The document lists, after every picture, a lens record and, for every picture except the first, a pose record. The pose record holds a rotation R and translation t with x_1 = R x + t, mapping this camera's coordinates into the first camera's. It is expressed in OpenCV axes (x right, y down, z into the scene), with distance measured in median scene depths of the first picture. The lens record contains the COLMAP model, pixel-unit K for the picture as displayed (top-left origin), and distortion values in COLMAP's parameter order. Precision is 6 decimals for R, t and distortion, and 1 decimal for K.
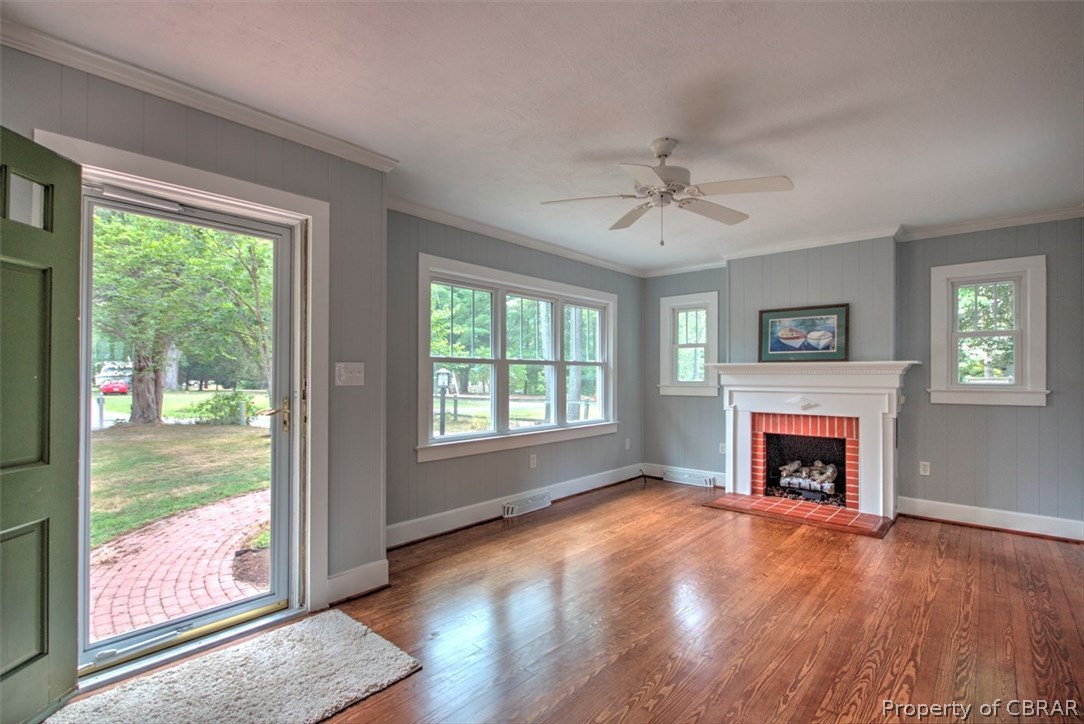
lens RADIAL K [[498.6, 0, 534.4], [0, 498.6, 365.9], [0, 0, 1]] dist [-0.004774, -0.000176]
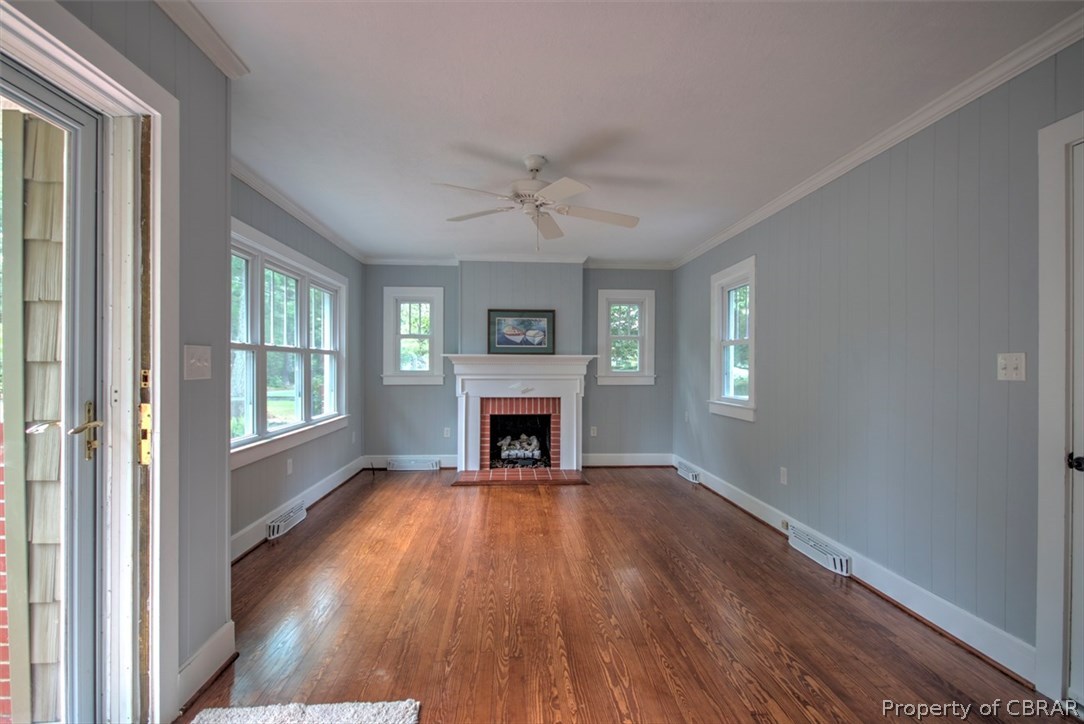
lens RADIAL K [[498.6, 0, 536.1], [0, 498.6, 362.0], [0, 0, 1]] dist [-0.004774, -0.000176]
pose [[0.700384, 0.006660, 0.713735, -0.313469], [-0.016156, 0.999848, 0.006524, 0.001845], [-0.713583, -0.016101, 0.700386, 0.117286]]
